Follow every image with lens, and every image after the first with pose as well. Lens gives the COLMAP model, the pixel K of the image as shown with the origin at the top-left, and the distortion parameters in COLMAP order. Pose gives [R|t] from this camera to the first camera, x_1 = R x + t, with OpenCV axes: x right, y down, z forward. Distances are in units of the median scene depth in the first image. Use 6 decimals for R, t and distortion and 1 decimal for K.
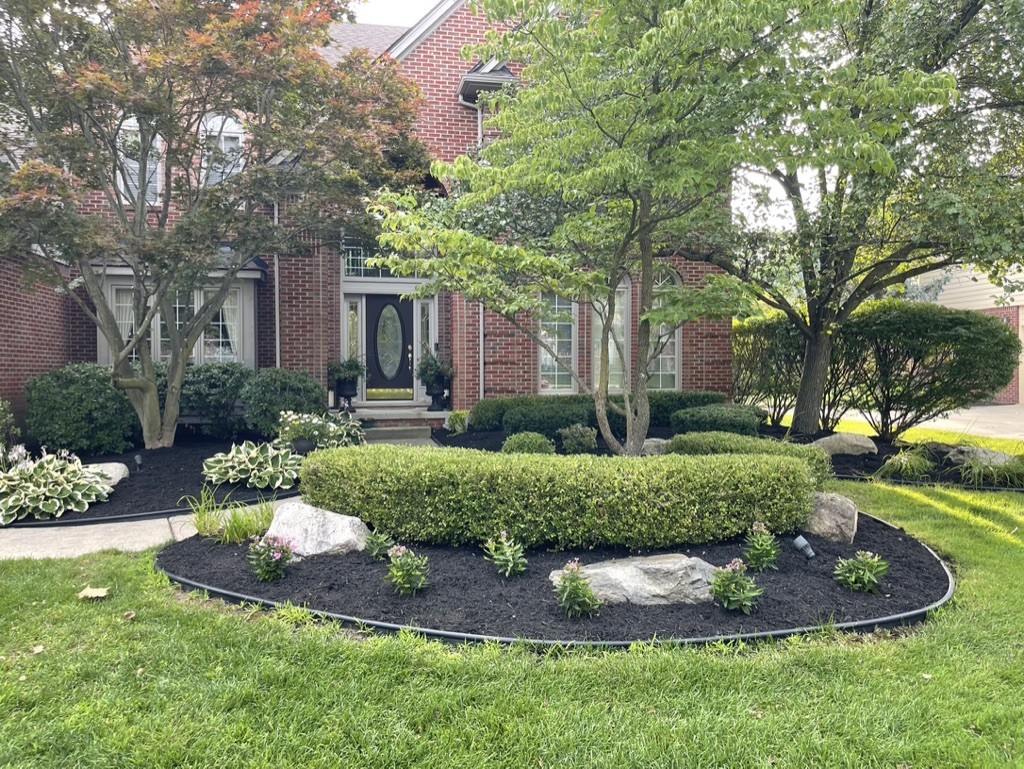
lens RADIAL K [[784.7, 0, 519.5], [0, 784.7, 378.5], [0, 0, 1]] dist [0.069967, -0.089850]
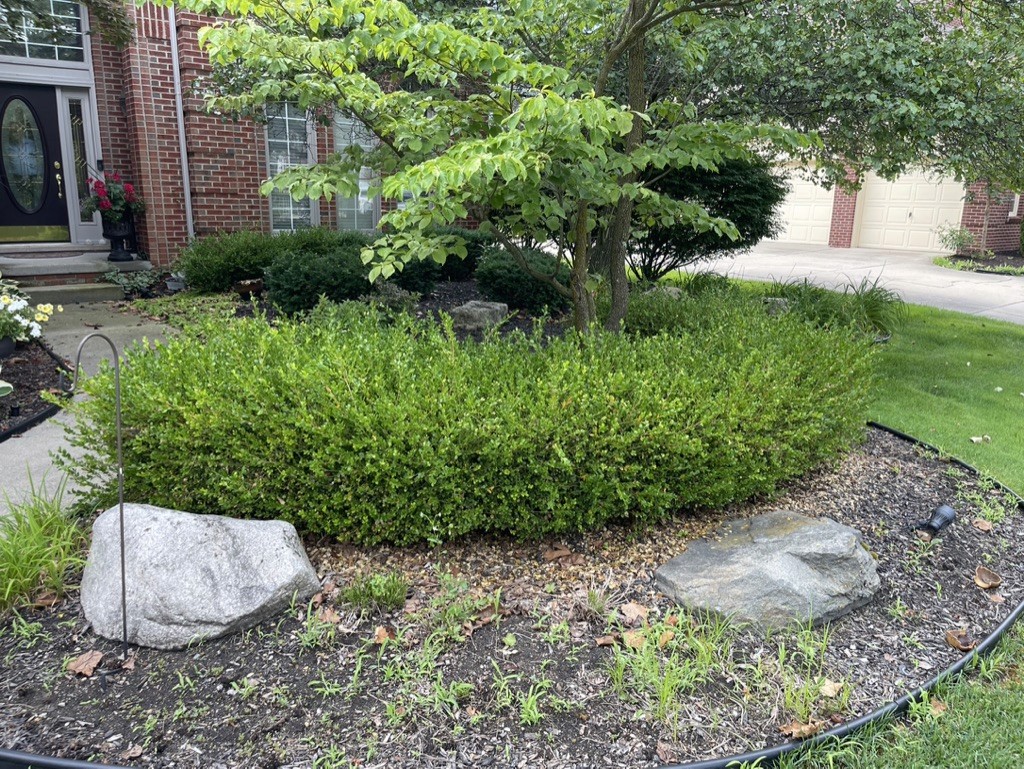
lens RADIAL K [[784.7, 0, 514.6], [0, 784.7, 373.7], [0, 0, 1]] dist [0.069967, -0.089850]
pose [[0.886304, -0.083327, 0.455546, -0.245883], [-0.018467, 0.976538, 0.214554, -0.037209], [-0.462736, -0.198572, 0.863970, 0.374517]]
